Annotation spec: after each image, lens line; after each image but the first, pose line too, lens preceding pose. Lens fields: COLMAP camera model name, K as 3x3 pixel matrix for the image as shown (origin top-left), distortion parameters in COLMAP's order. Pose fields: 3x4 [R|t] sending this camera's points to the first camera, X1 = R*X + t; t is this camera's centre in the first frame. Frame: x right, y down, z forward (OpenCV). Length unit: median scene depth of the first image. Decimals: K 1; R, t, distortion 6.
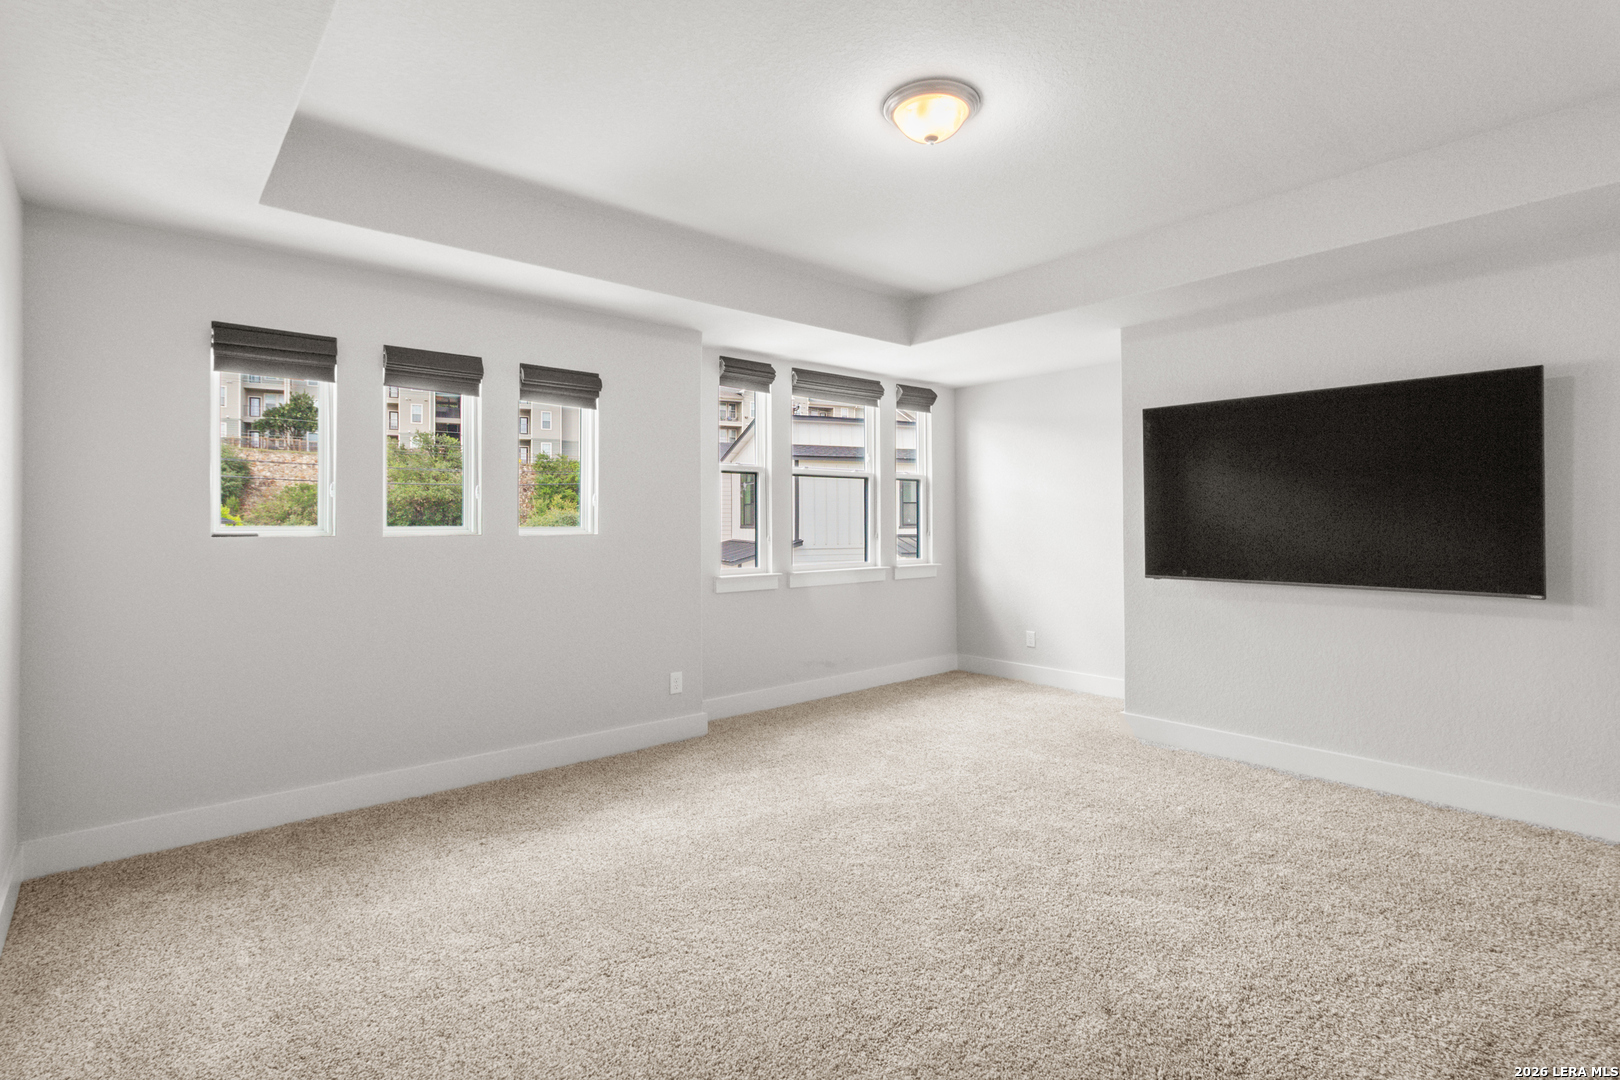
lens RADIAL K [[769.1, 0, 837.8], [0, 769.1, 532.0], [0, 0, 1]] dist [0.008492, -0.000257]
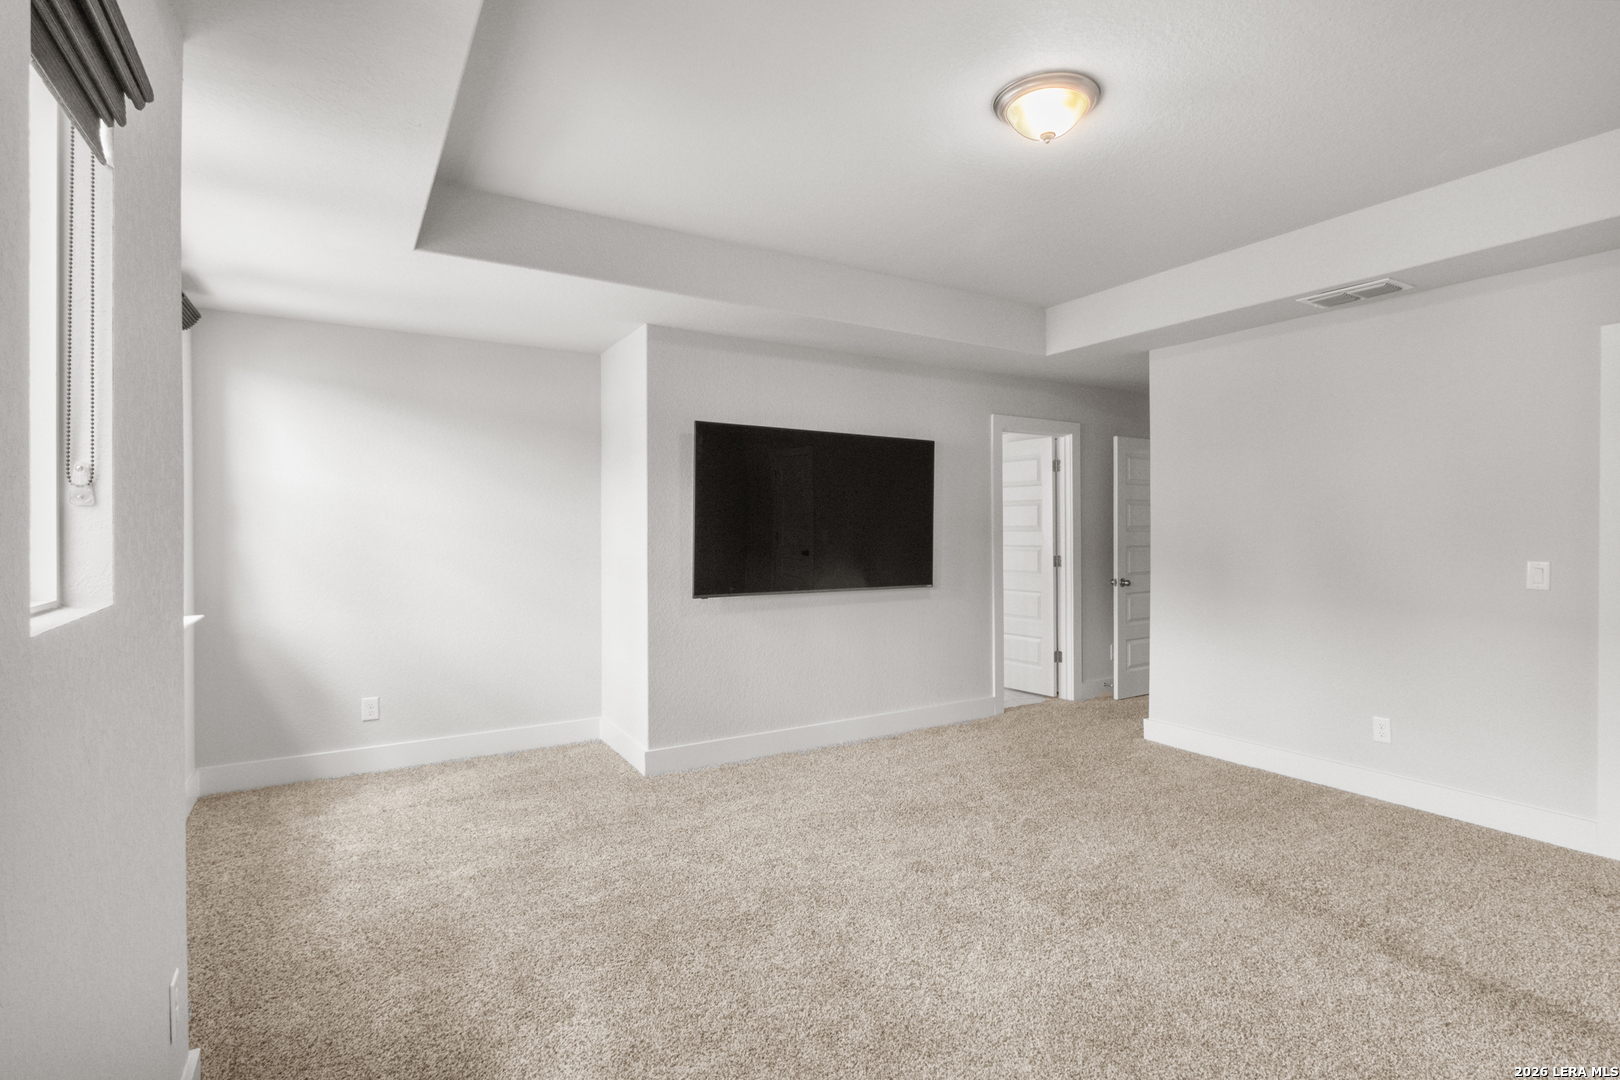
lens RADIAL K [[787.9, 0, 810.0], [0, 787.9, 540.0], [0, 0, 1]] dist [-0.036378, -0.000018]
pose [[0.185631, -0.005327, 0.982605, -0.561475], [0.017321, 0.999848, 0.002149, -0.013557], [-0.982467, 0.016621, 0.185695, 0.718810]]
